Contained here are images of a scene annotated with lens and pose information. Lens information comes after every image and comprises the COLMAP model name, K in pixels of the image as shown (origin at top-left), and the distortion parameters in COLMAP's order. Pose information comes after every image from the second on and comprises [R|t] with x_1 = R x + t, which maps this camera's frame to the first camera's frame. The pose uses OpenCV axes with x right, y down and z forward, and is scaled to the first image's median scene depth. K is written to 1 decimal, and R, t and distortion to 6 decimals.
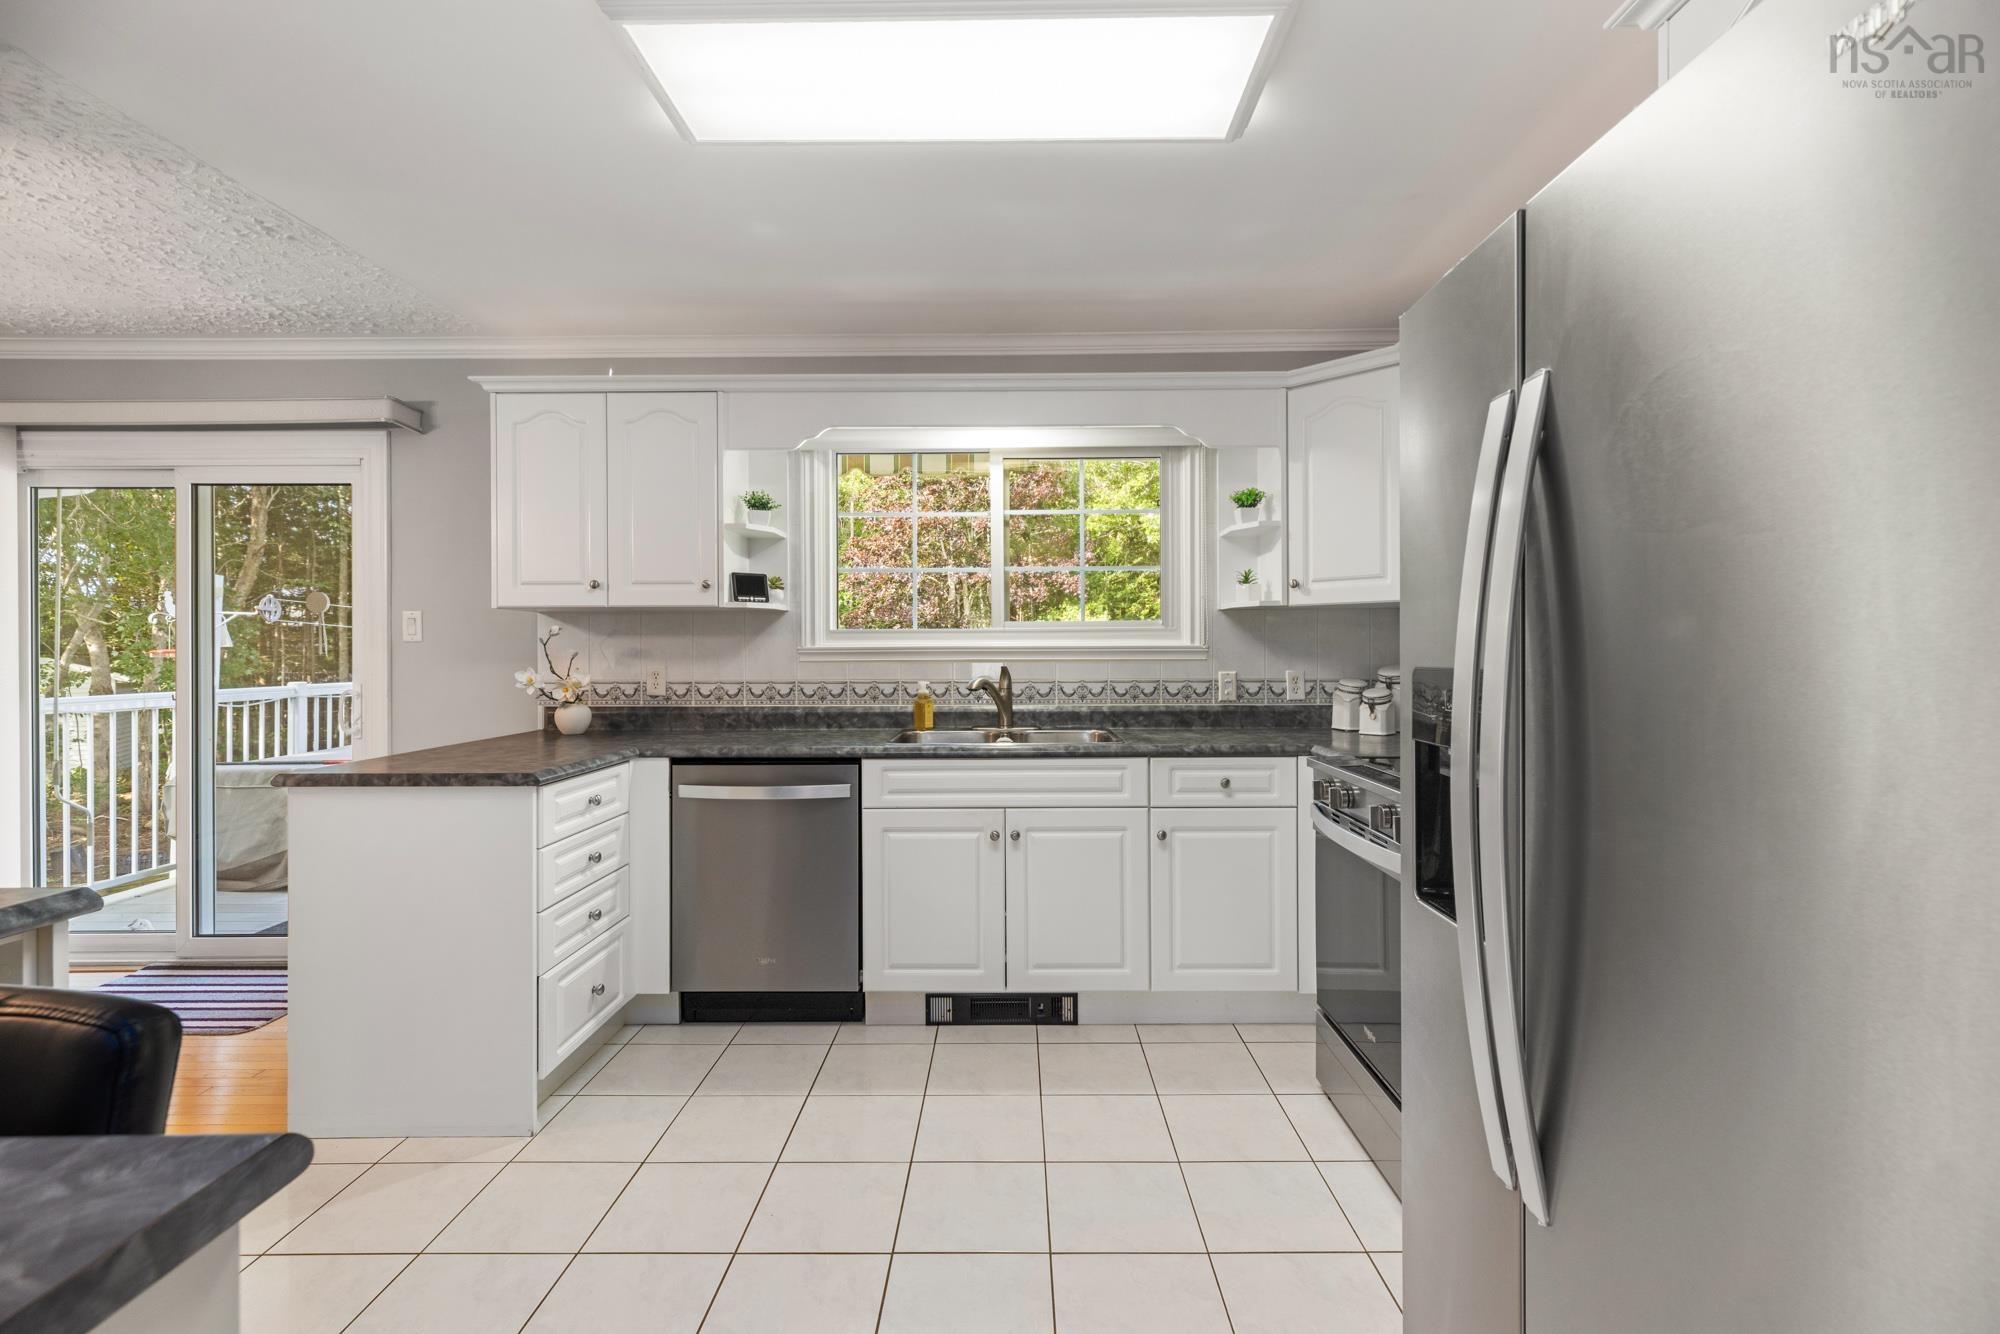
lens RADIAL K [[903.5, 0, 1001.9], [0, 903.5, 653.3], [0, 0, 1]] dist [-0.000312, 0.000091]
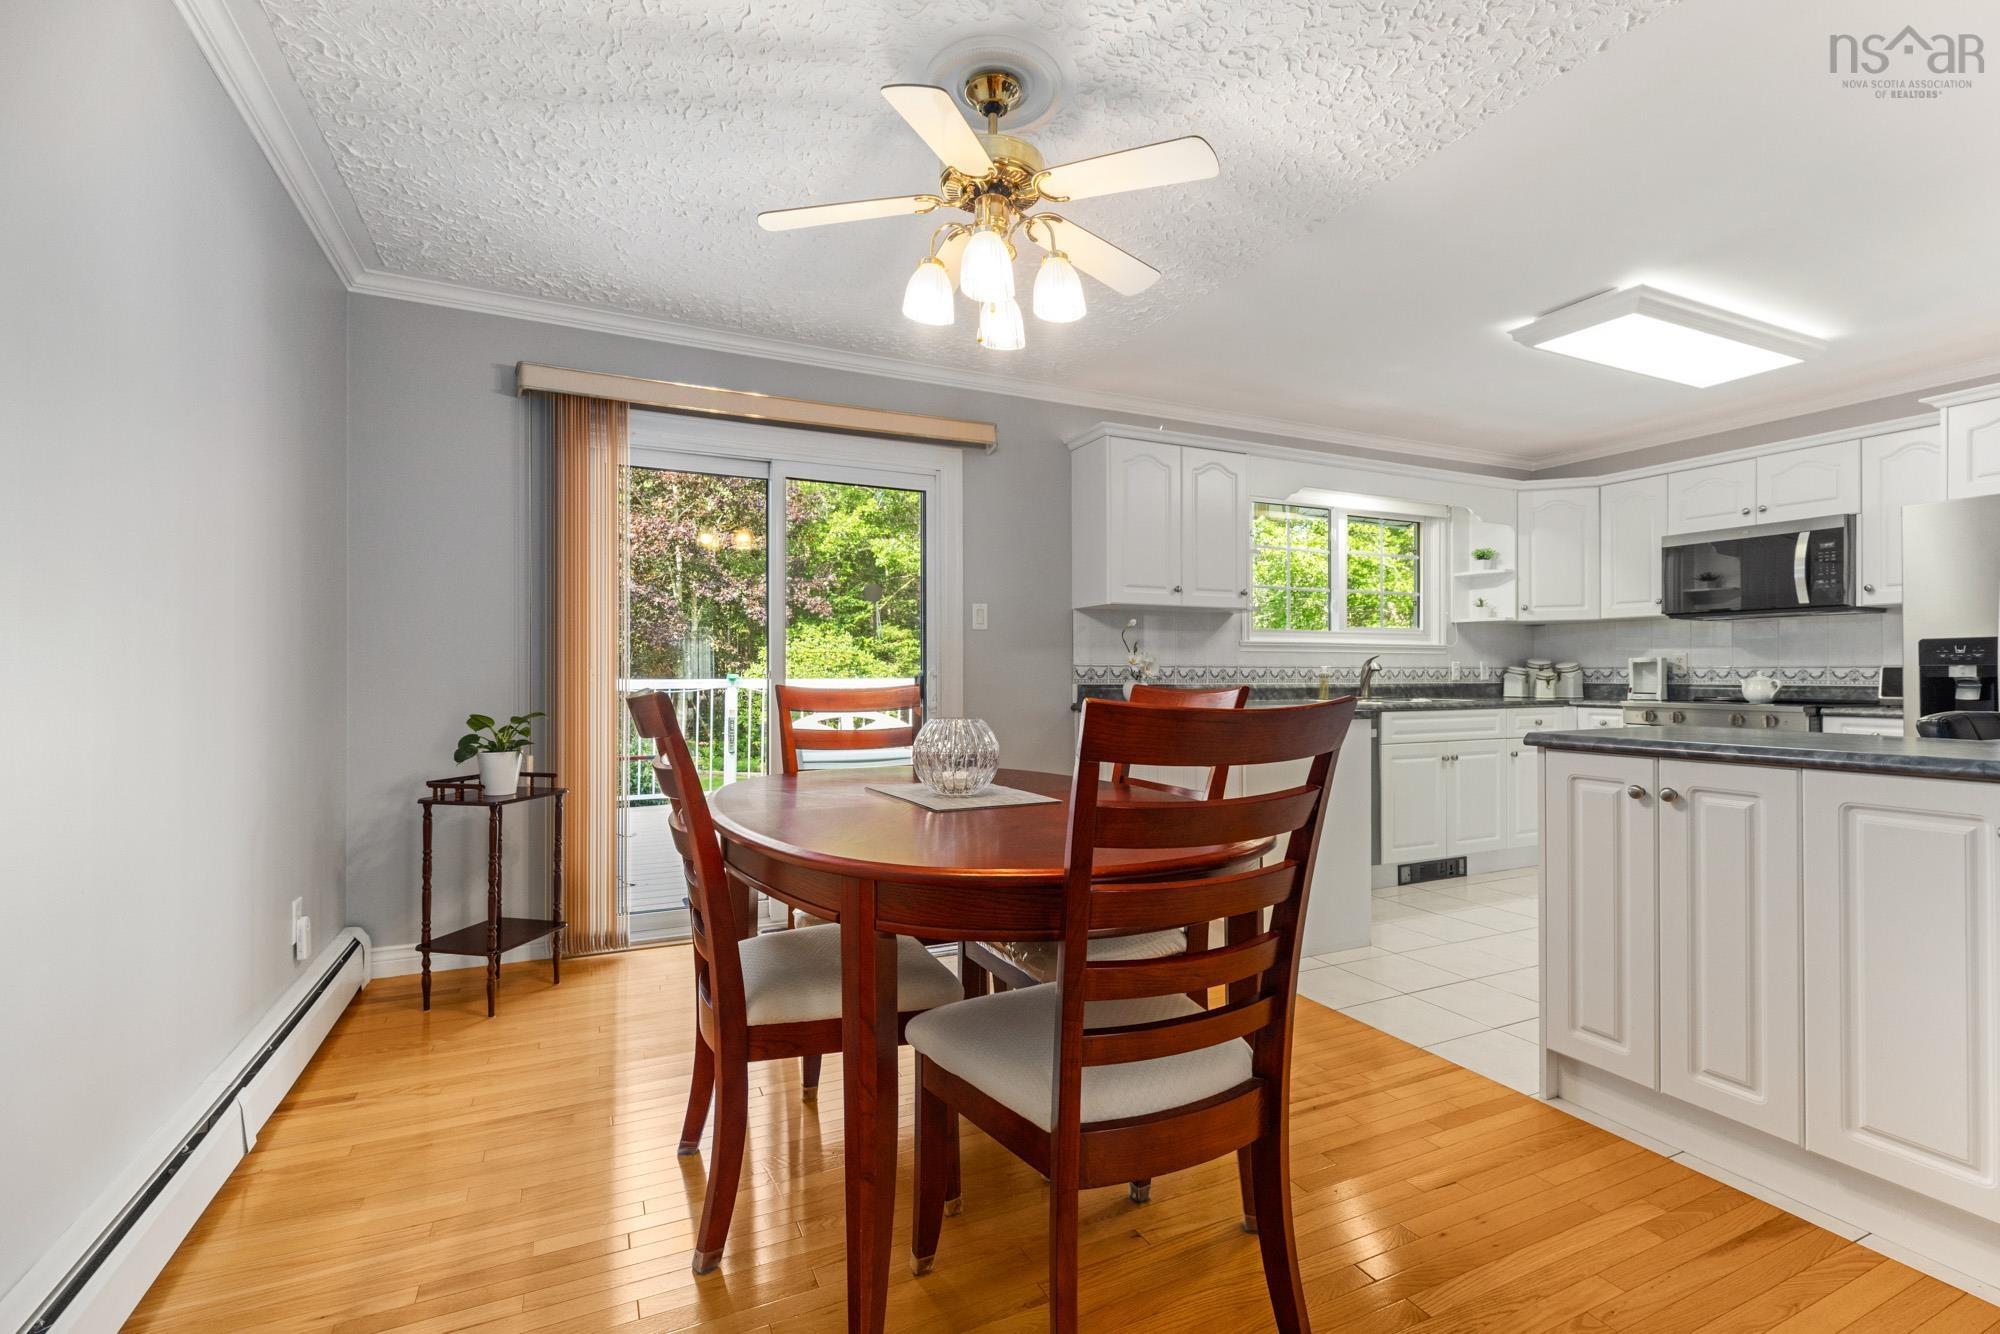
lens RADIAL K [[903.5, 0, 1006.6], [0, 903.5, 672.8], [0, 0, 1]] dist [-0.000312, 0.000091]
pose [[0.898257, 0.005113, 0.439441, -1.153349], [-0.002500, 0.999976, -0.006525, 0.051590], [-0.439464, 0.004762, 0.898248, -0.076361]]
